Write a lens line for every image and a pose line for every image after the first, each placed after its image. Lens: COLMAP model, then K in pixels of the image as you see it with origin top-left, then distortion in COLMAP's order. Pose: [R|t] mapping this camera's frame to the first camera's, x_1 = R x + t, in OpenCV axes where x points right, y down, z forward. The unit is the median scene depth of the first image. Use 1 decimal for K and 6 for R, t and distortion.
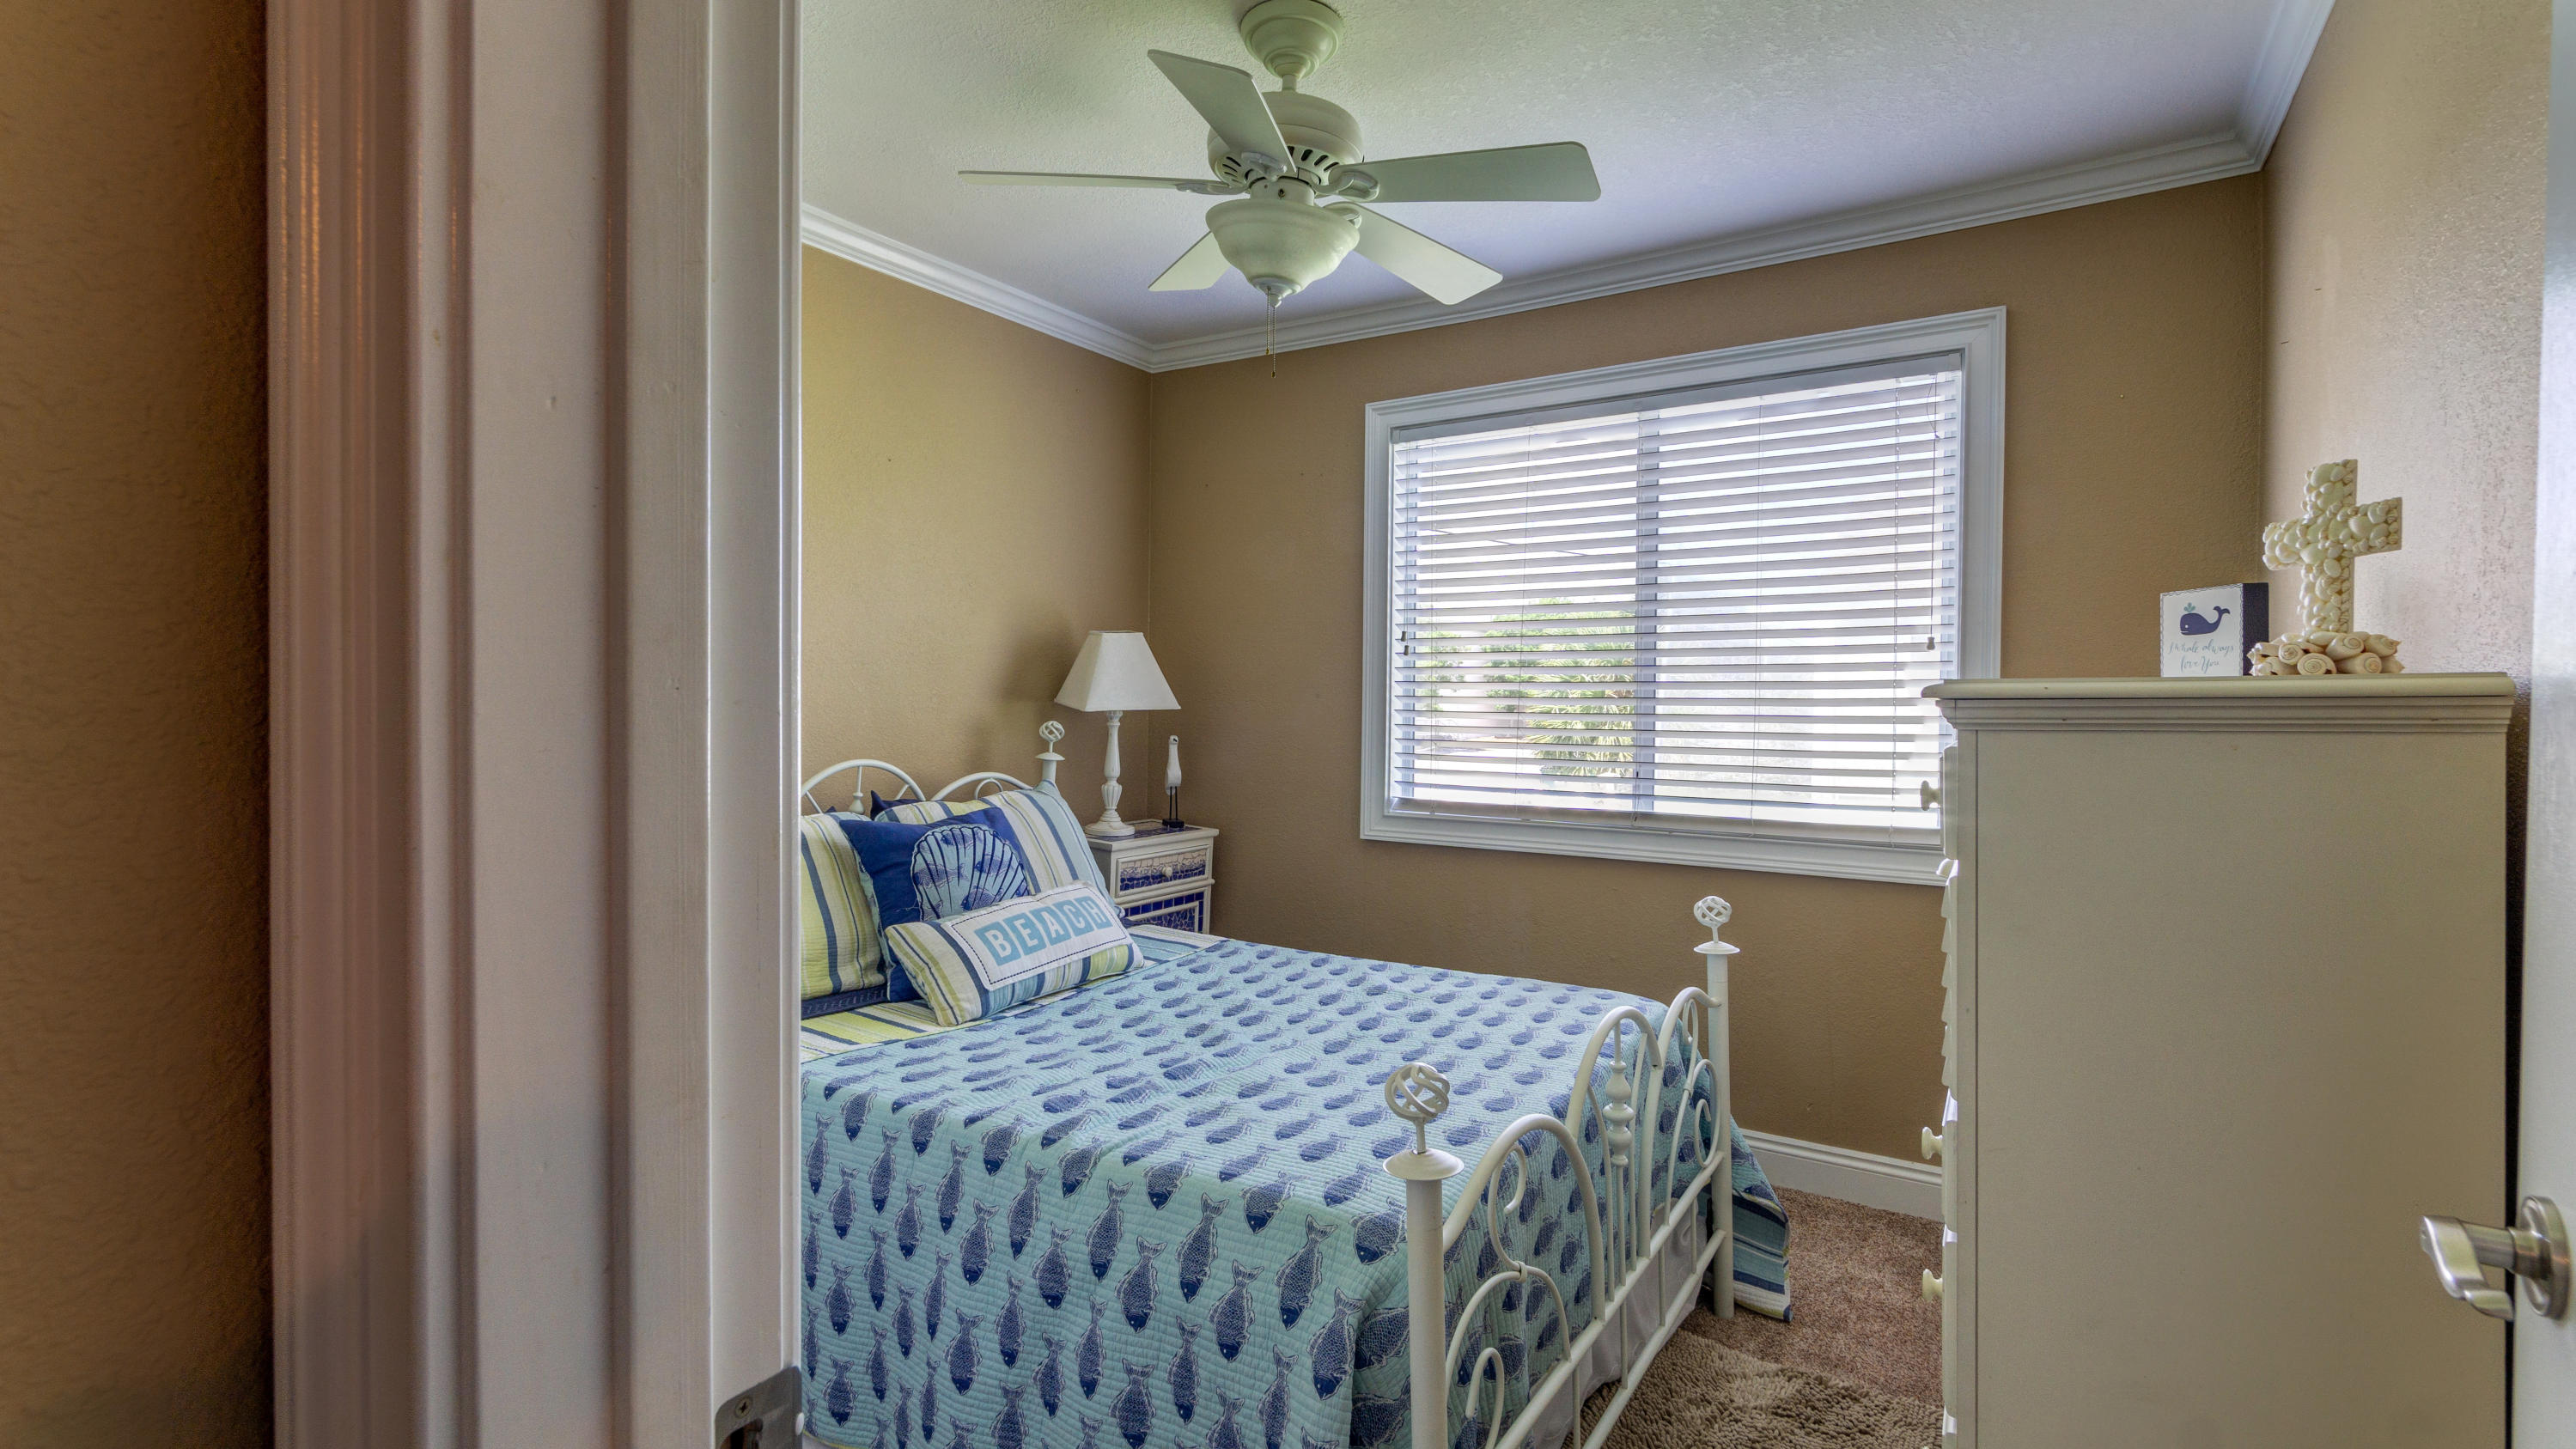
lens RADIAL K [[1148.1, 0, 1314.5], [0, 1148.1, 769.4], [0, 0, 1]] dist [-0.002805, 0.002735]
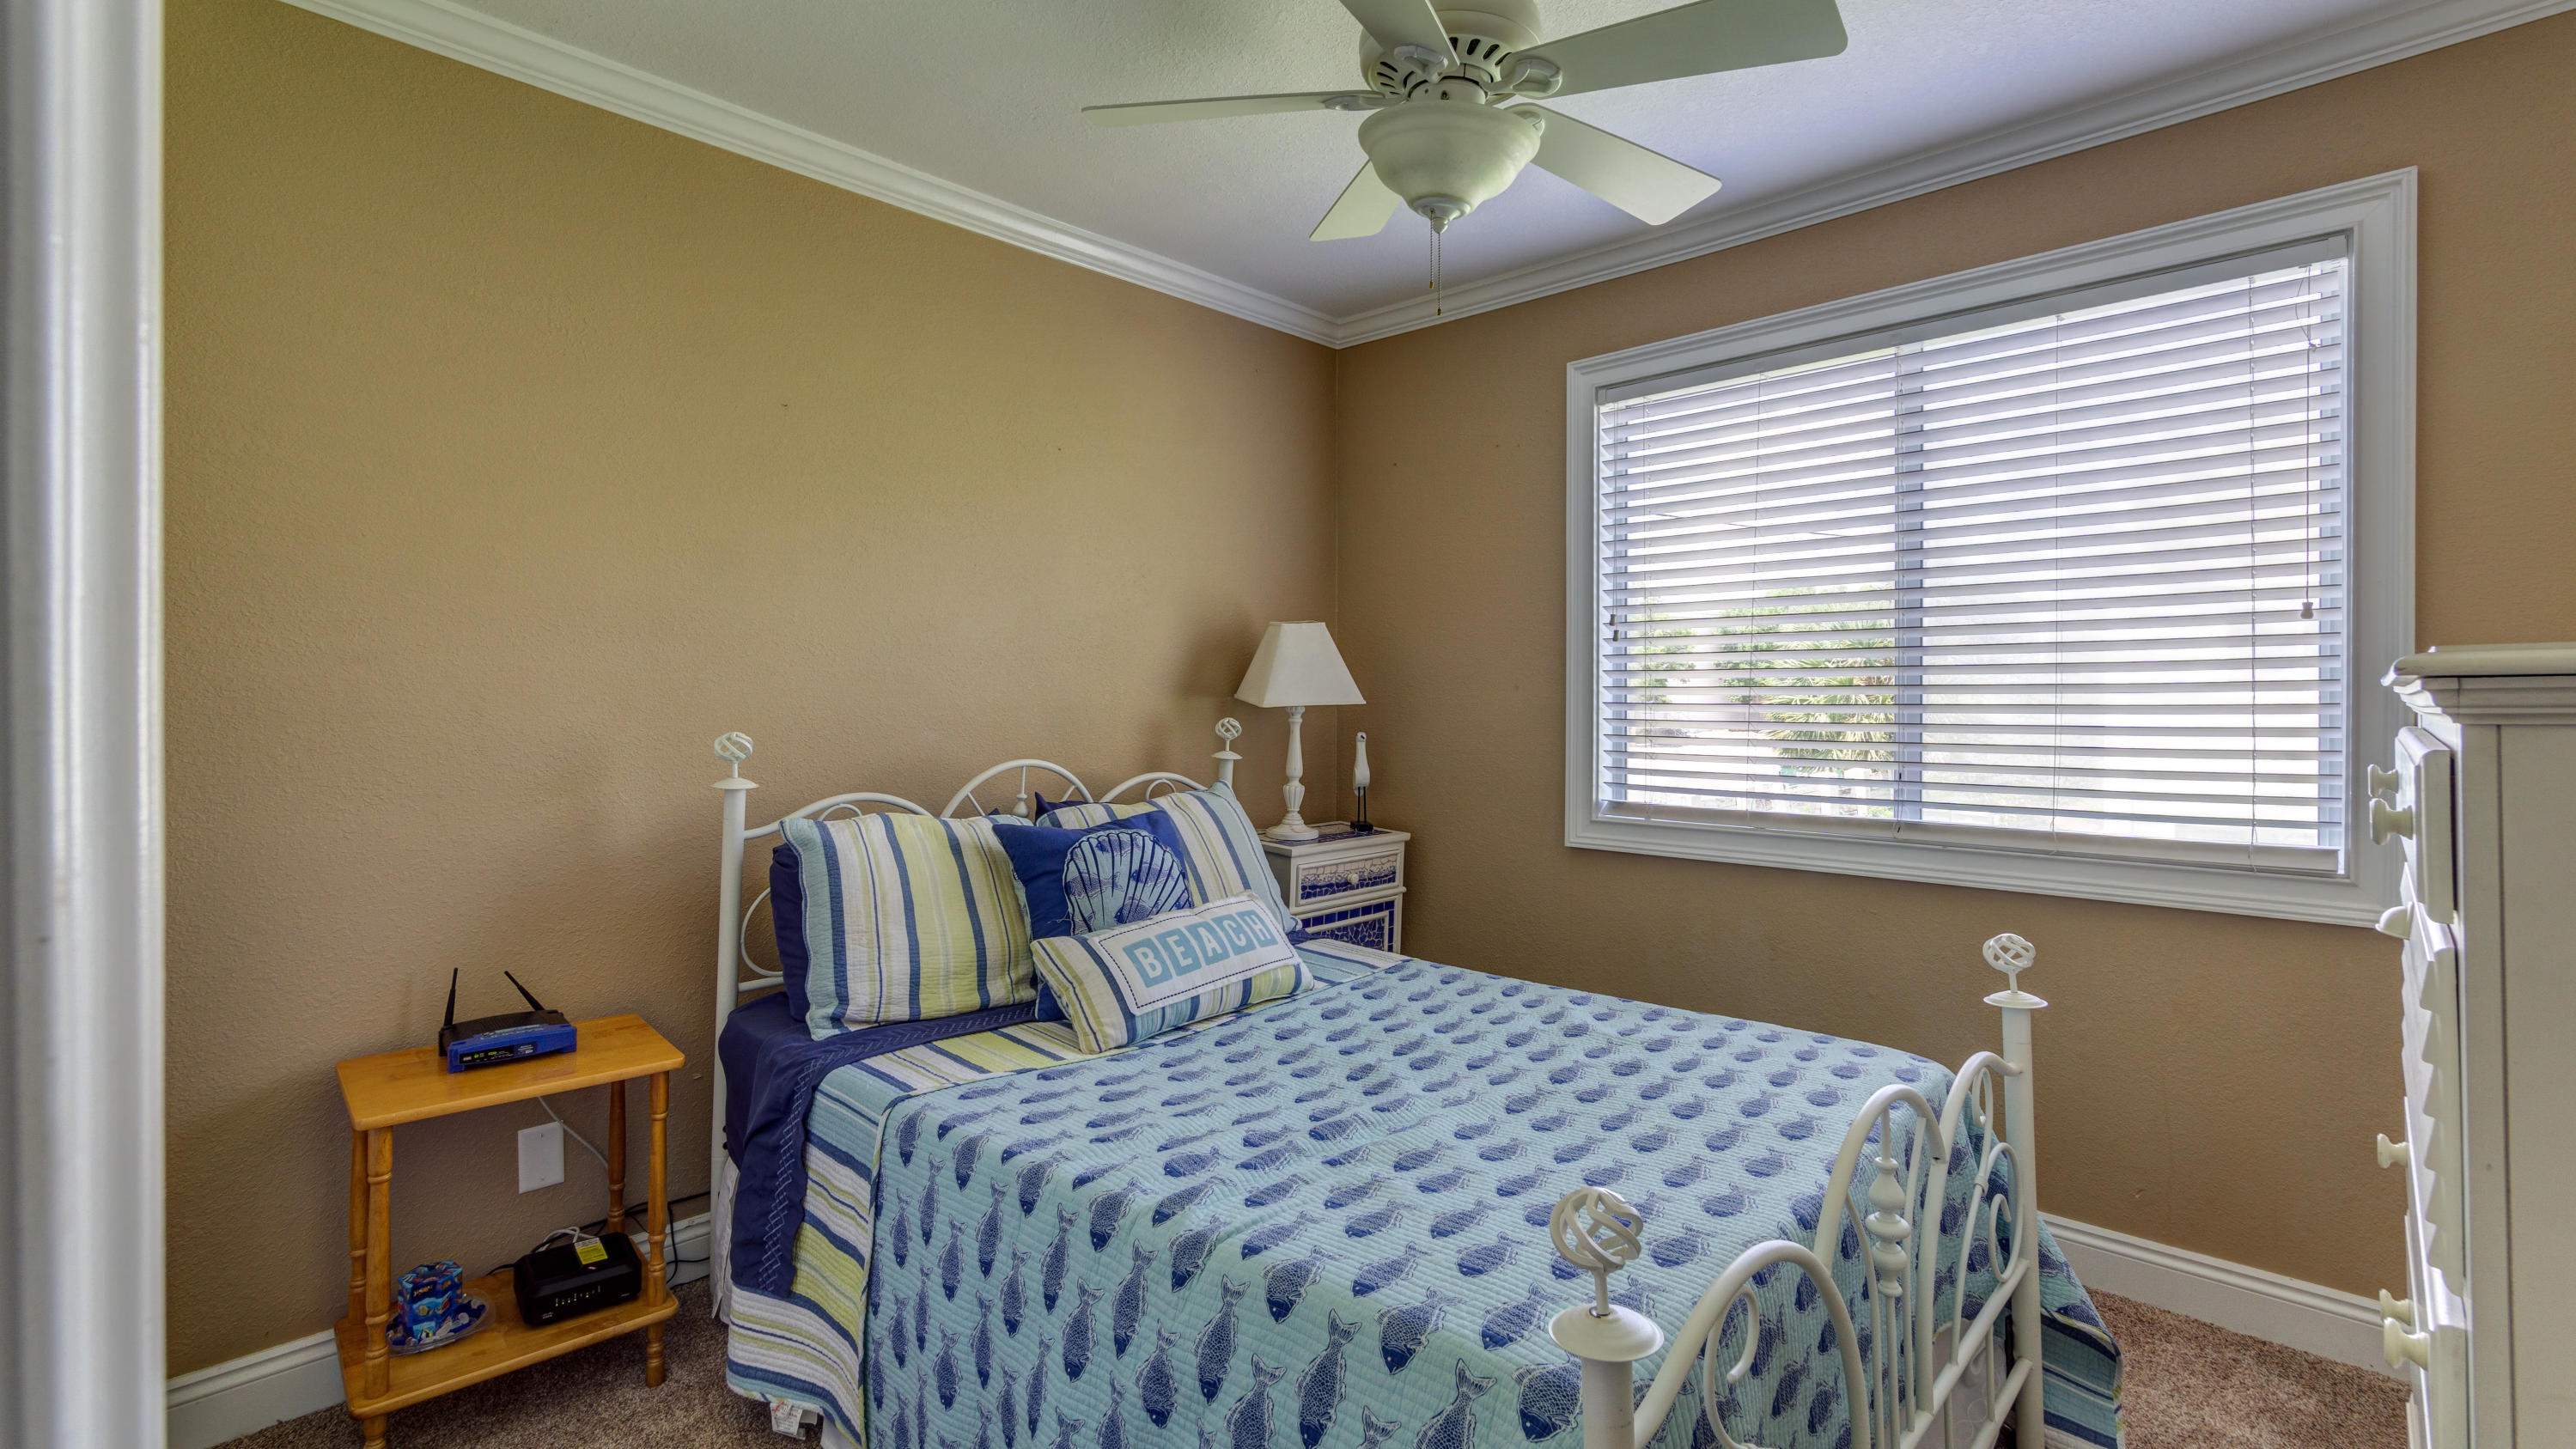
lens RADIAL K [[1148.1, 0, 1310.6], [0, 1148.1, 730.0], [0, 0, 1]] dist [-0.002805, 0.002735]
pose [[0.981133, -0.004774, -0.193277, 0.027635], [-0.000885, 0.999574, -0.029183, -0.006164], [0.193334, 0.028804, 0.980710, 0.124343]]
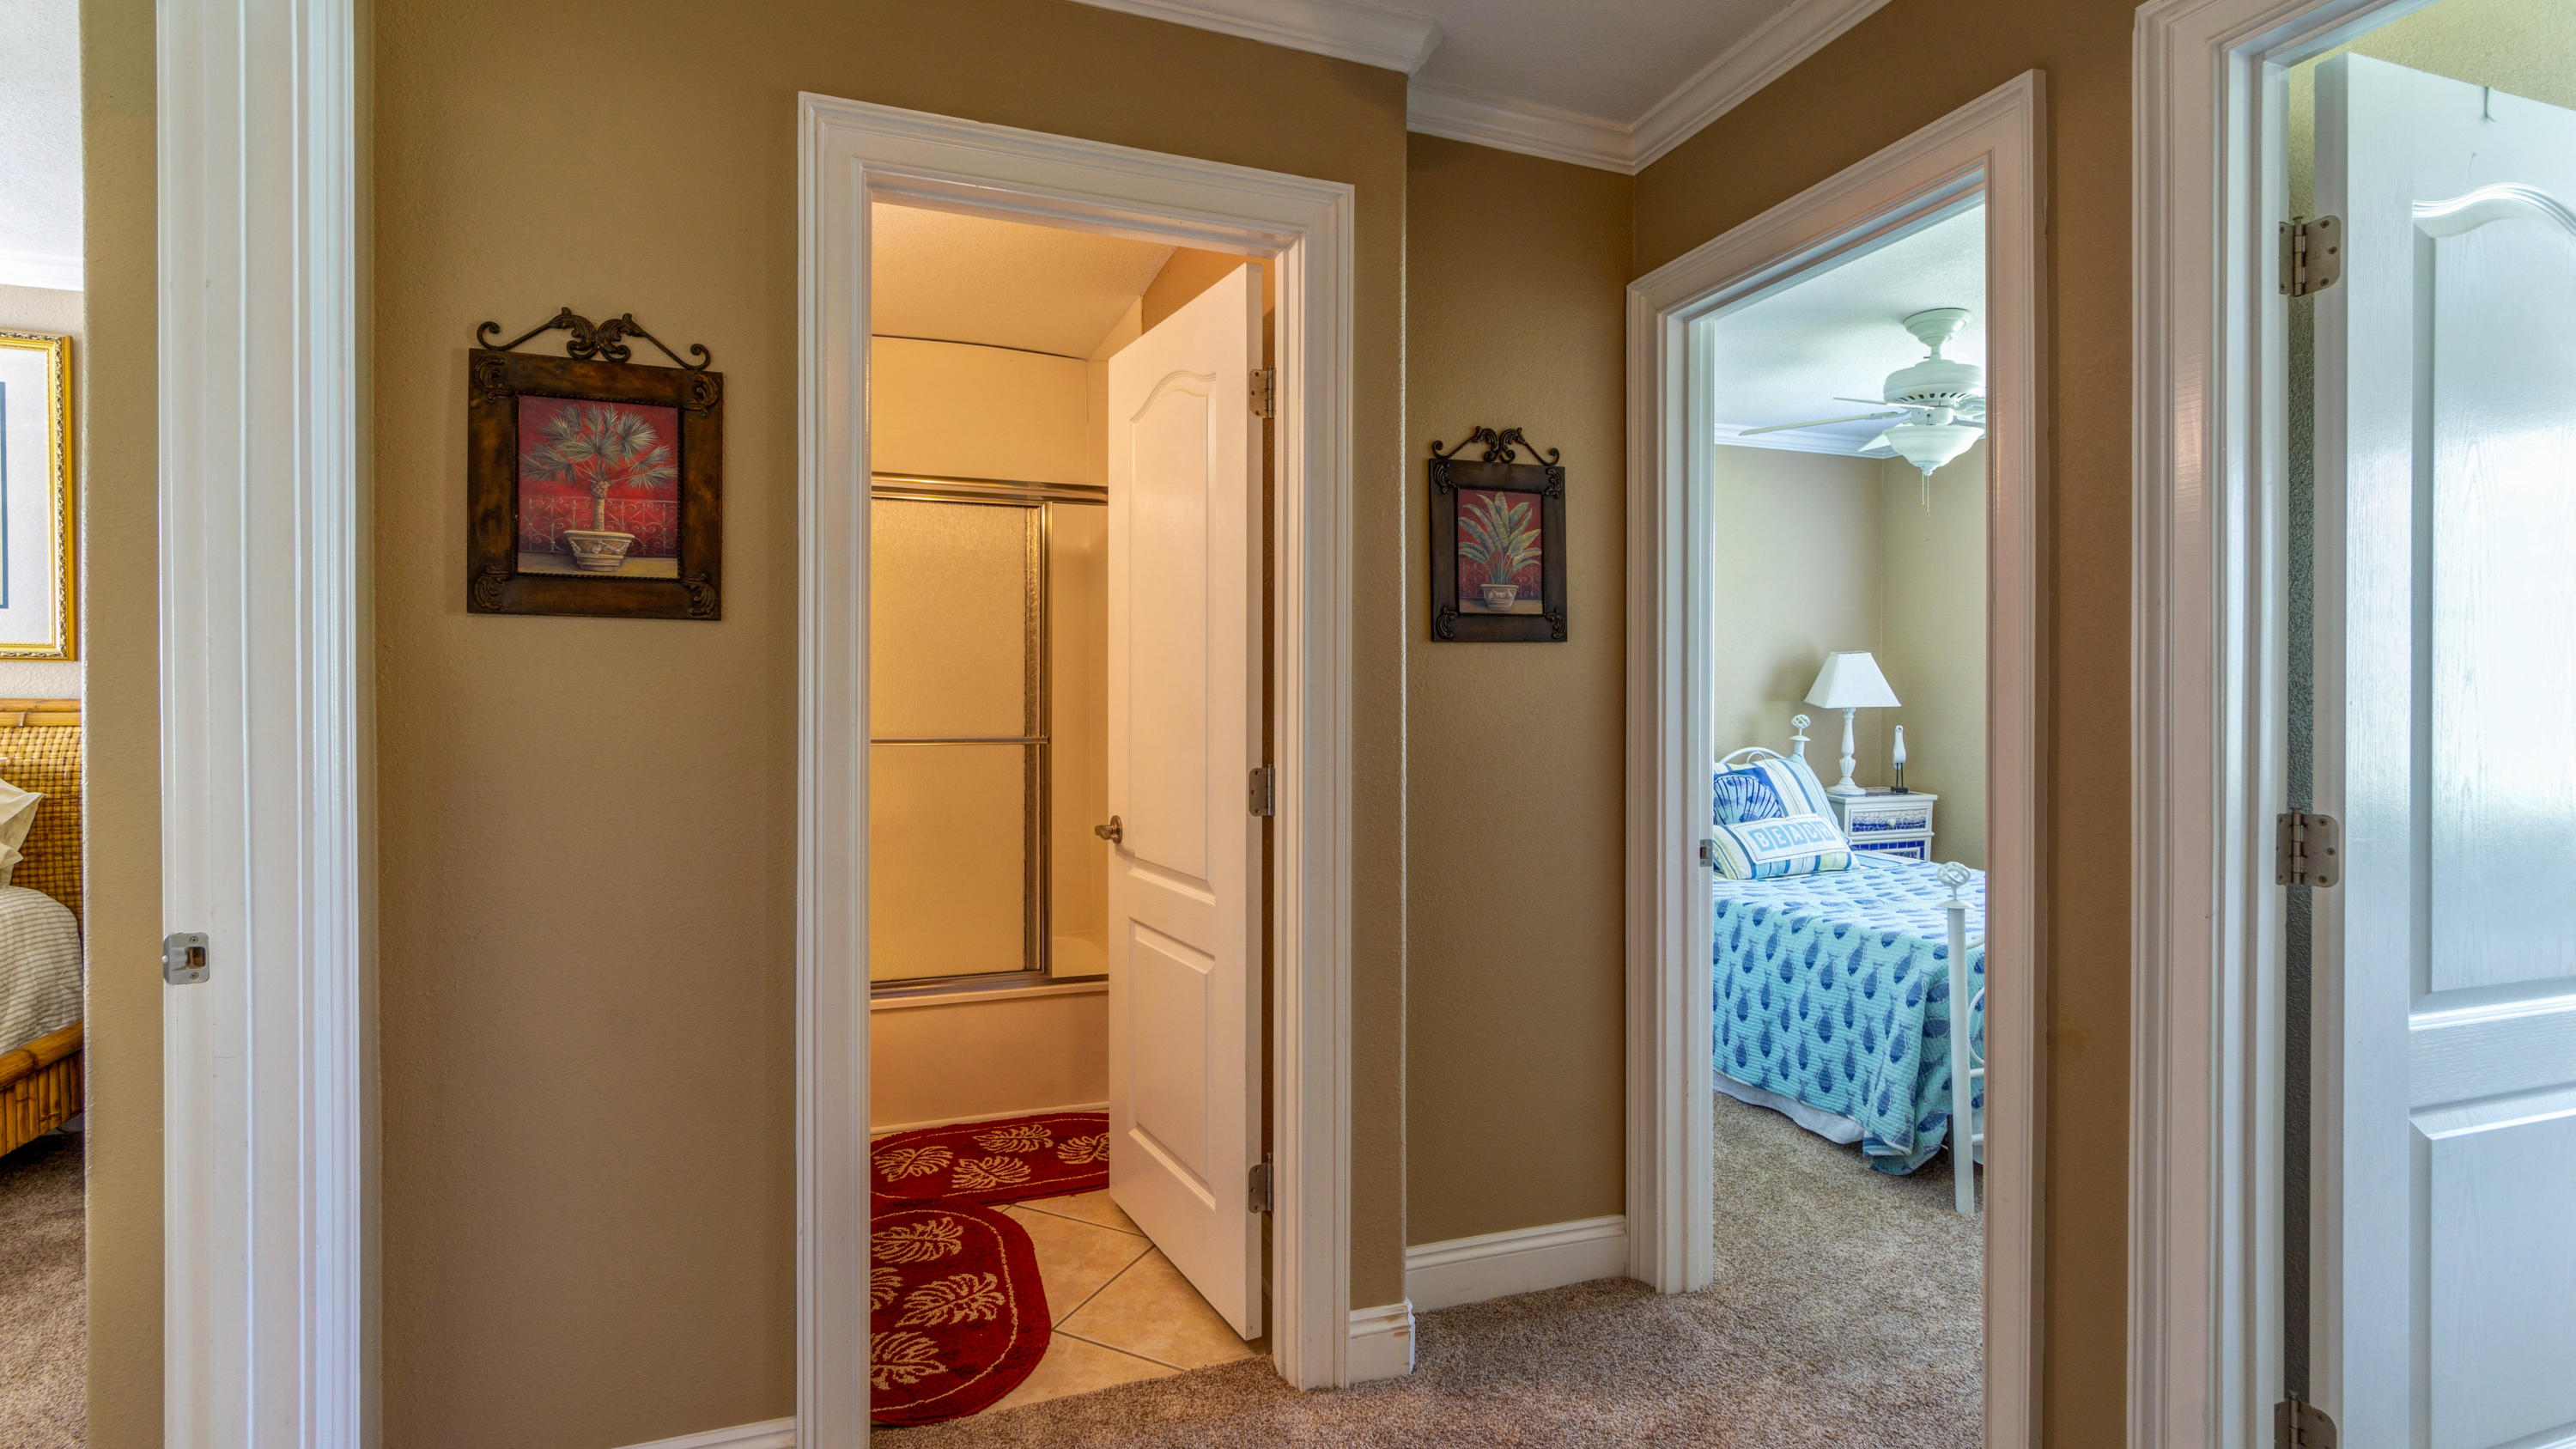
lens RADIAL K [[1148.3, 0, 1253.2], [0, 1148.3, 701.3], [0, 0, 1]] dist [-0.002805, 0.002735]
pose [[0.771601, -0.012528, -0.635983, 0.242885], [-0.023955, 0.998525, -0.048733, 0.043686], [0.635655, 0.052837, 0.770163, -0.855462]]
